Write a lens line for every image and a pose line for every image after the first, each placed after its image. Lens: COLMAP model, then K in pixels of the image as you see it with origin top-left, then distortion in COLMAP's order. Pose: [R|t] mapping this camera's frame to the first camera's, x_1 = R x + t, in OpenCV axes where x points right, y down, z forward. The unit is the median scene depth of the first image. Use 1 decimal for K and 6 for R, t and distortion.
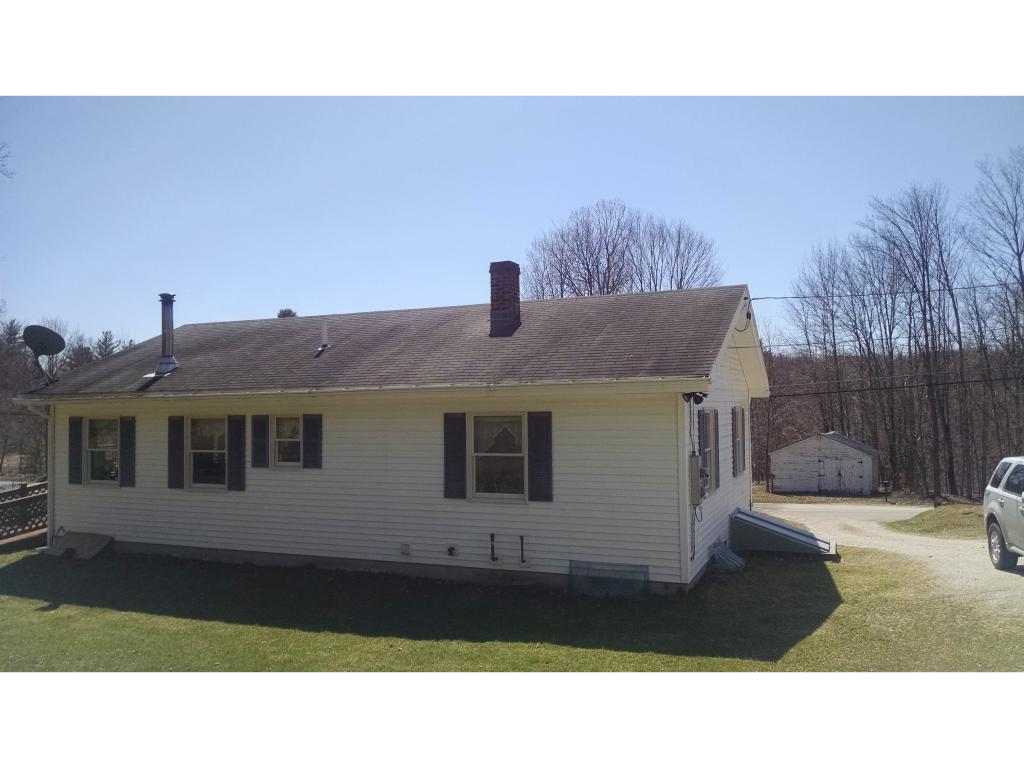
lens RADIAL K [[778.9, 0, 511.8], [0, 778.9, 385.7], [0, 0, 1]] dist [0.031480, -0.058431]
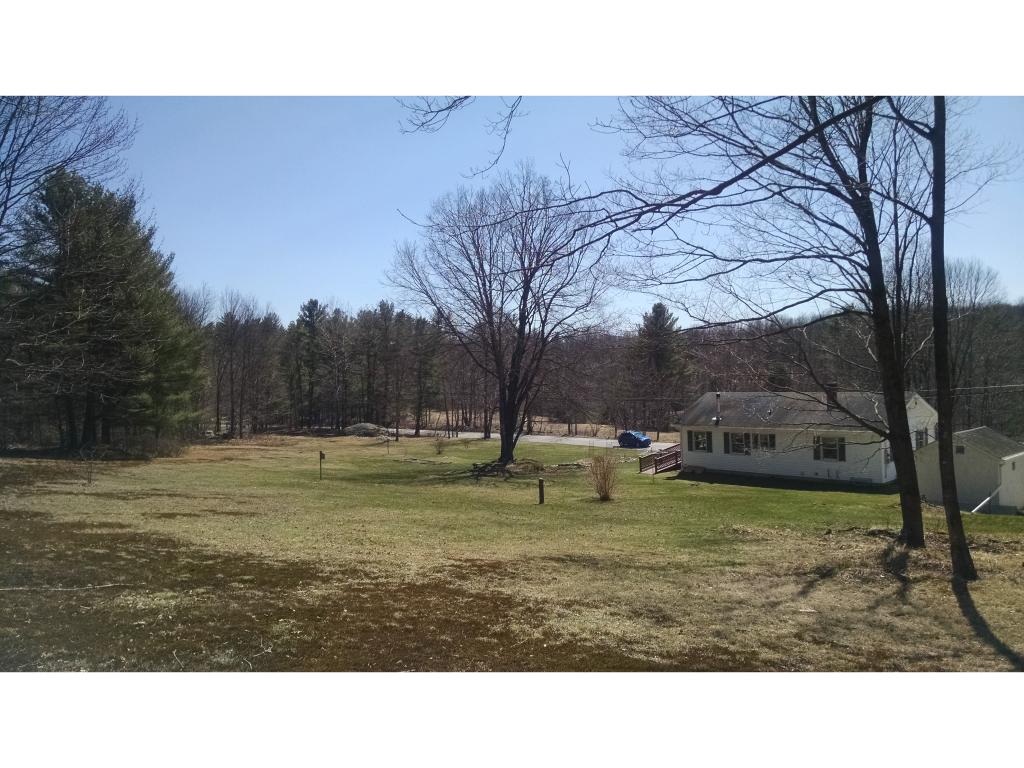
lens RADIAL K [[778.9, 0, 516.6], [0, 778.9, 384.0], [0, 0, 1]] dist [0.031480, -0.058431]
pose [[0.918021, -0.011990, -0.396352, 0.080122], [0.039668, 0.997306, 0.061709, -0.435479], [0.394544, -0.072373, 0.916023, -2.561682]]
